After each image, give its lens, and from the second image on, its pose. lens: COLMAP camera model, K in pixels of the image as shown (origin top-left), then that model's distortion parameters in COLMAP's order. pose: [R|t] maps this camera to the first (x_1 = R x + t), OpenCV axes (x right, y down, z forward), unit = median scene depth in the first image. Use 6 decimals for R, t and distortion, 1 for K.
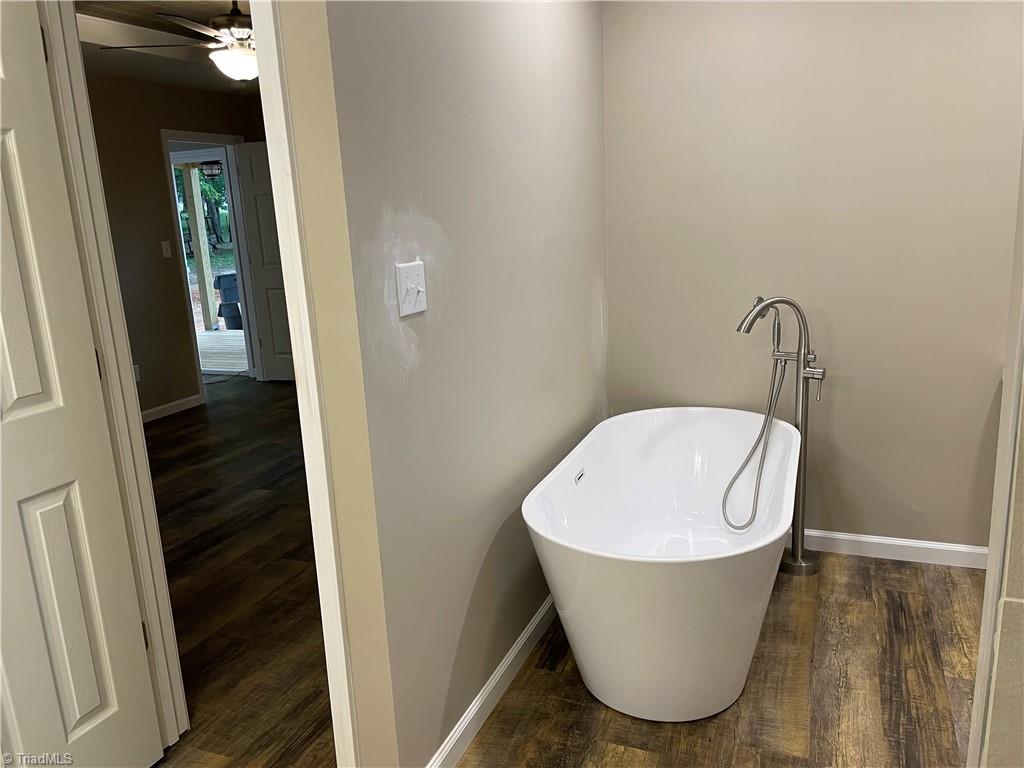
lens RADIAL K [[771.8, 0, 512.0], [0, 771.8, 384.0], [0, 0, 1]] dist [0.060583, -0.121901]
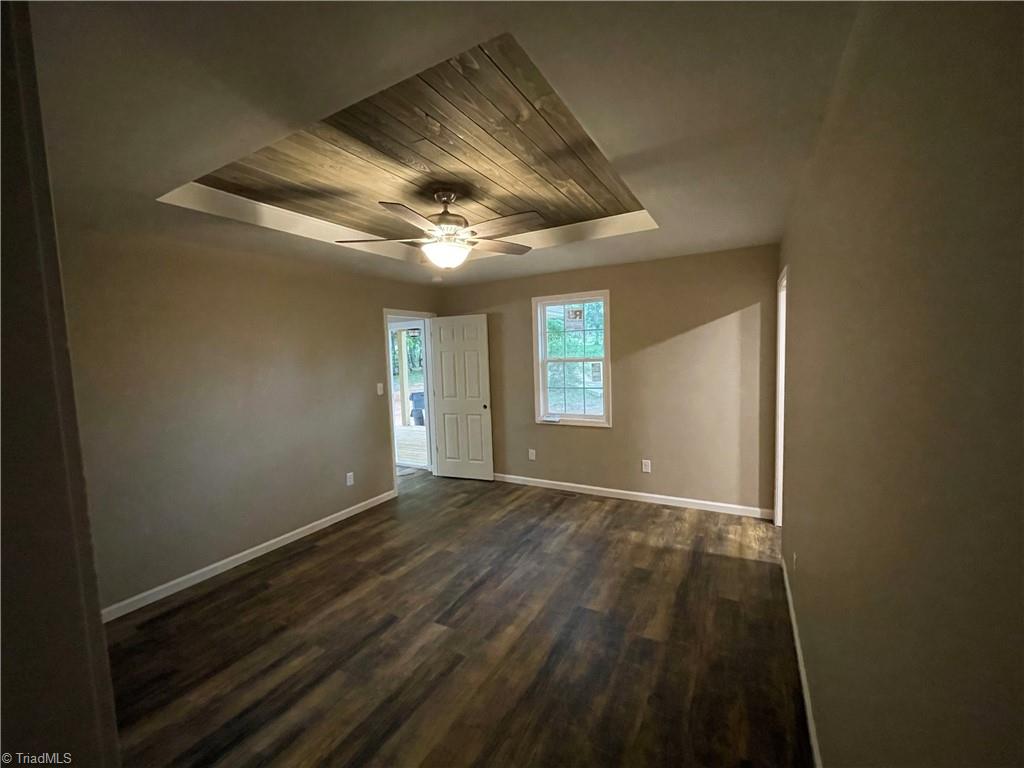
lens RADIAL K [[412.0, 0, 512.0], [0, 412.0, 384.0], [0, 0, 1]] dist [-0.000795, -0.000116]
pose [[0.992571, 0.026513, -0.118745, -0.095802], [-0.042584, 0.989940, -0.134928, -0.076523], [0.113973, 0.138982, 0.983714, 0.236810]]
